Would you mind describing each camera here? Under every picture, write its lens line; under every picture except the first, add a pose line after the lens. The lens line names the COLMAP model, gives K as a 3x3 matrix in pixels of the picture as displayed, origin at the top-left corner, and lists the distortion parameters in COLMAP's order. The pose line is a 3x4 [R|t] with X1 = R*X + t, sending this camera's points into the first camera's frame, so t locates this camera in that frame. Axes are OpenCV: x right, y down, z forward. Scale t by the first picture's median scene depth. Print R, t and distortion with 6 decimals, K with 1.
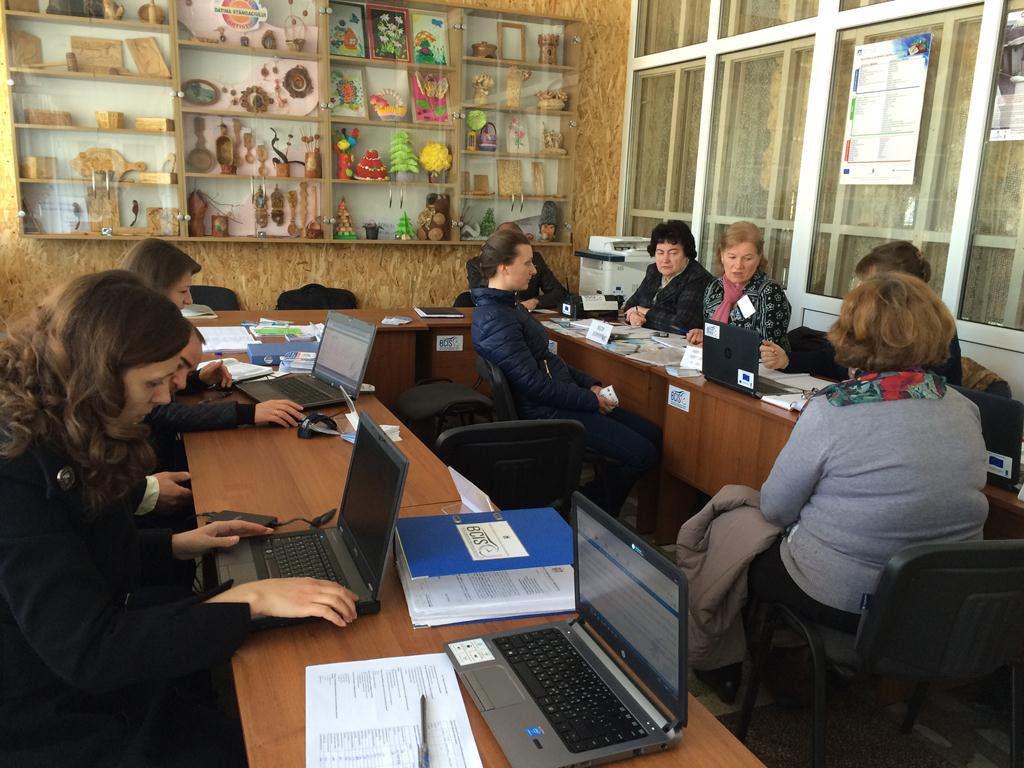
lens RADIAL K [[874.1, 0, 512.0], [0, 874.1, 384.0], [0, 0, 1]] dist [0.095193, -0.127239]
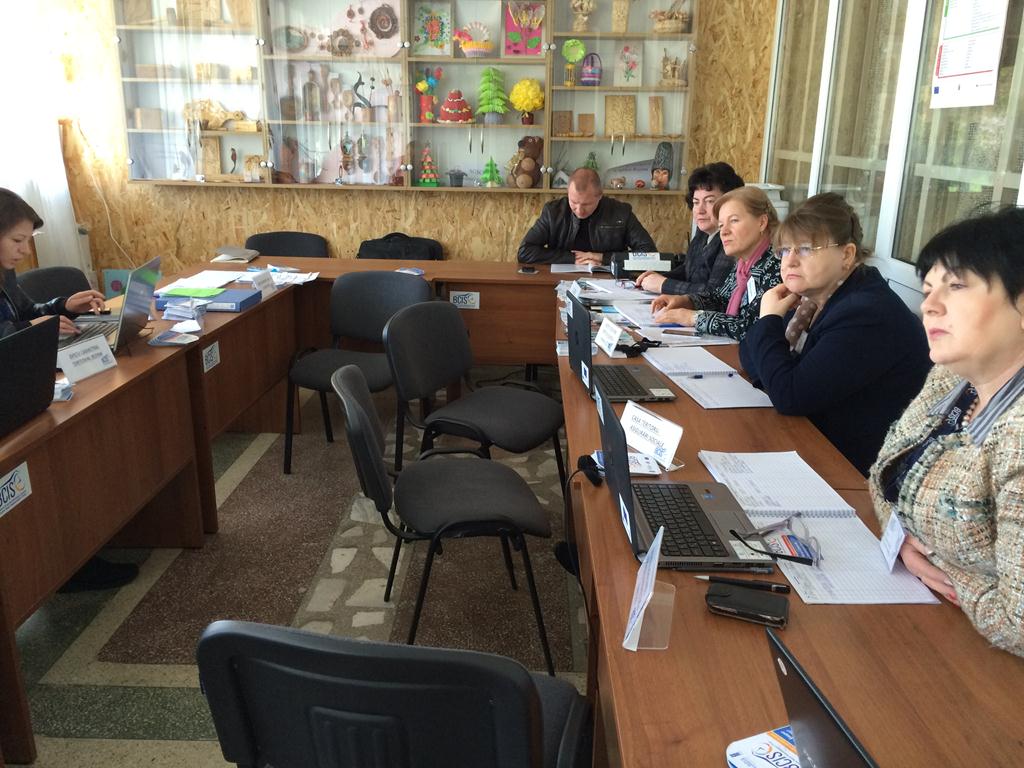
lens RADIAL K [[874.1, 0, 512.0], [0, 874.1, 384.0], [0, 0, 1]] dist [0.095193, -0.127239]
pose [[0.911147, 0.092207, -0.401634, 0.303844], [-0.071434, 0.995231, 0.066429, -0.020518], [0.405844, -0.031836, 0.913388, 0.154870]]
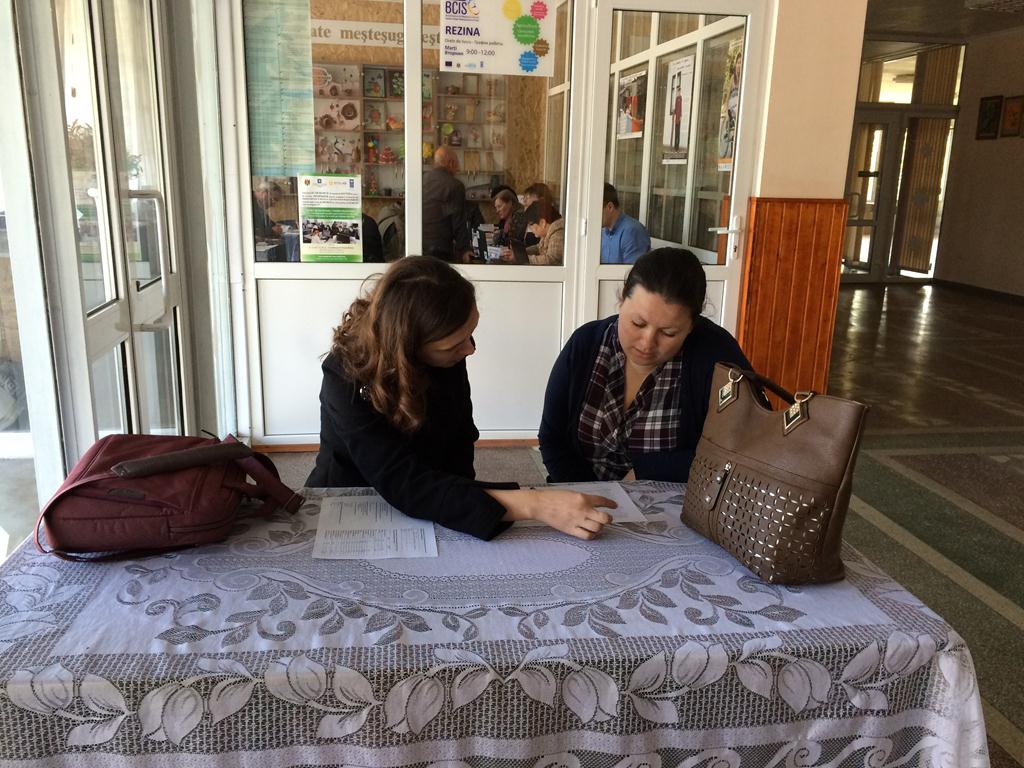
lens RADIAL K [[880.2, 0, 512.0], [0, 880.2, 384.0], [0, 0, 1]] dist [0.072797, -0.086860]
pose [[0.969846, 0.048979, -0.238746, 0.558311], [-0.047024, 0.998797, 0.013879, 0.190567], [0.239139, -0.002234, 0.970983, -0.731680]]
